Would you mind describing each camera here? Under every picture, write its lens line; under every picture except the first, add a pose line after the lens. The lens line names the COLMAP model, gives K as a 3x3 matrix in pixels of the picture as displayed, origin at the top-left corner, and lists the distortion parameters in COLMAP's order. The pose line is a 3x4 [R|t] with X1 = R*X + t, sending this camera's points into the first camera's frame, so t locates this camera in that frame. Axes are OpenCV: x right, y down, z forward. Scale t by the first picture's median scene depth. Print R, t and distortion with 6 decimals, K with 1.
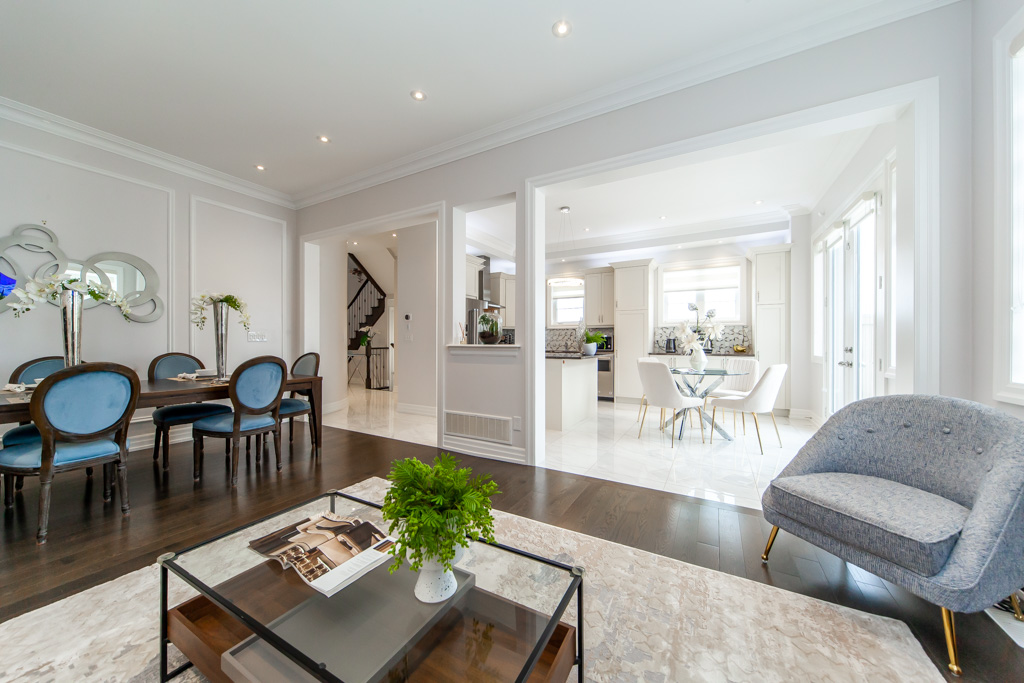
lens RADIAL K [[355.6, 0, 512.5], [0, 355.6, 341.3], [0, 0, 1]] dist [-0.002838, -0.000697]
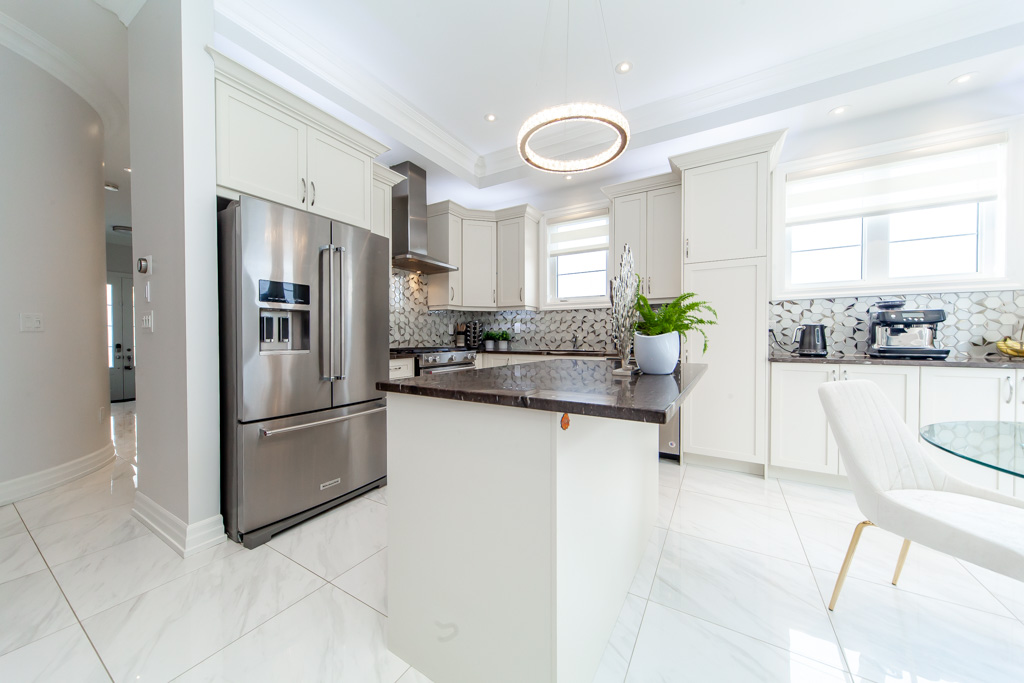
lens RADIAL K [[355.6, 0, 508.9], [0, 355.6, 344.8], [0, 0, 1]] dist [-0.002838, -0.000697]
pose [[0.999766, -0.002889, -0.021433, 0.080936], [0.003425, 0.999682, 0.024991, 0.005490], [0.021354, -0.025059, 0.999458, 0.580421]]
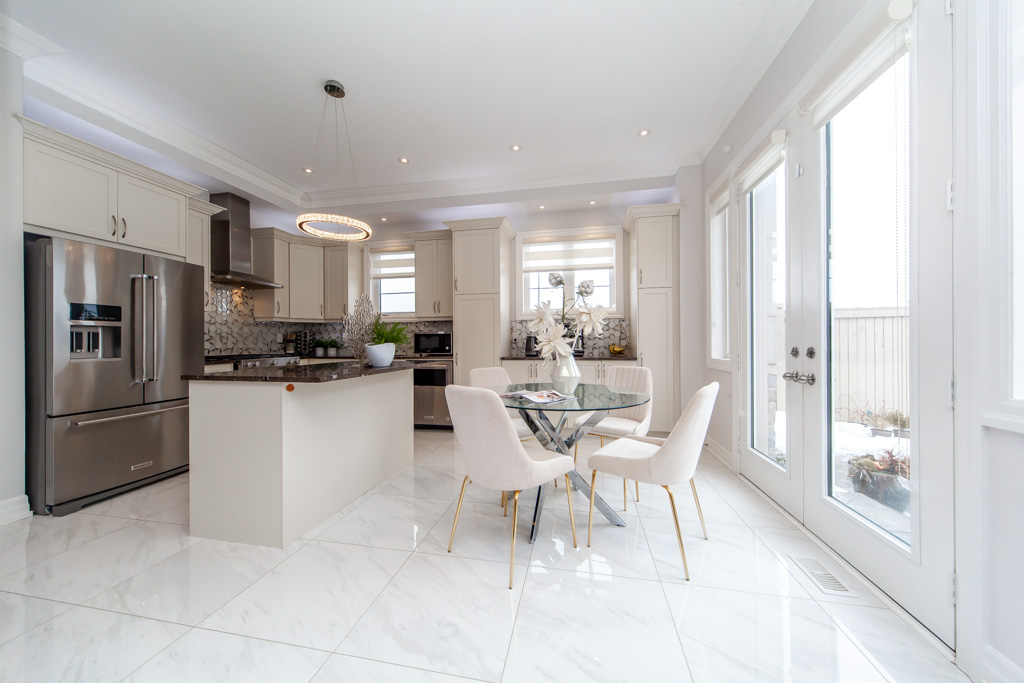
lens RADIAL K [[355.6, 0, 516.8], [0, 355.6, 342.8], [0, 0, 1]] dist [-0.002838, -0.000697]
pose [[0.943623, -0.009038, 0.330898, 0.191171], [0.007195, 0.999951, 0.006794, 0.000642], [-0.330943, -0.004030, 0.943642, 0.356633]]
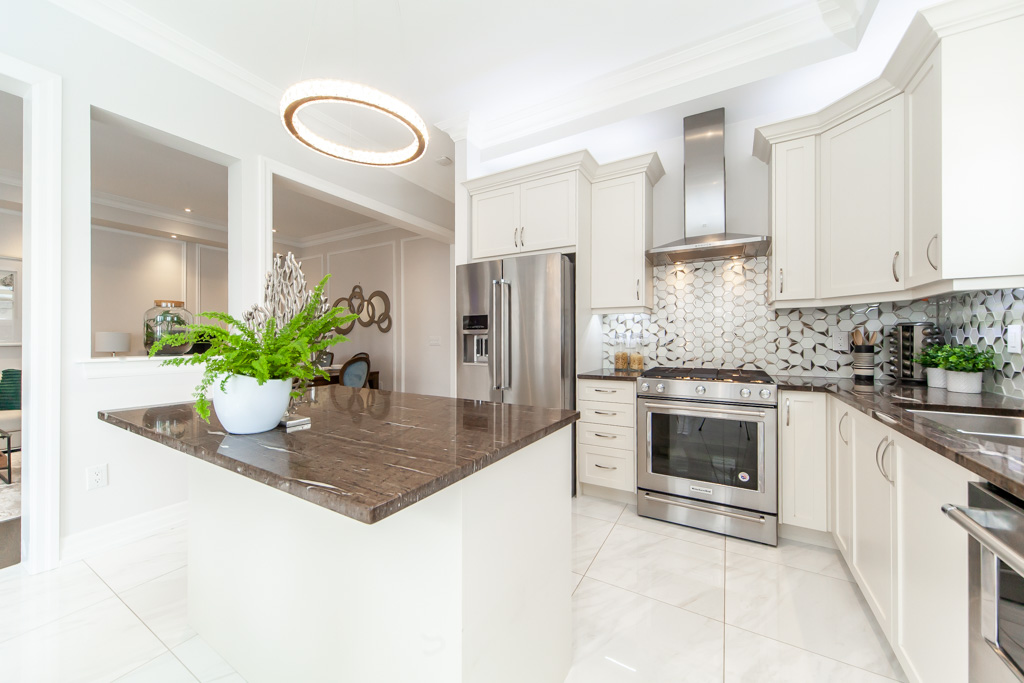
lens RADIAL K [[355.6, 0, 516.2], [0, 355.6, 340.4], [0, 0, 1]] dist [-0.002838, -0.000697]
pose [[0.006647, 0.001538, -0.999977, 0.336830], [0.005577, 0.999983, 0.001575, -0.012108], [0.999962, -0.005587, 0.006639, 0.956350]]
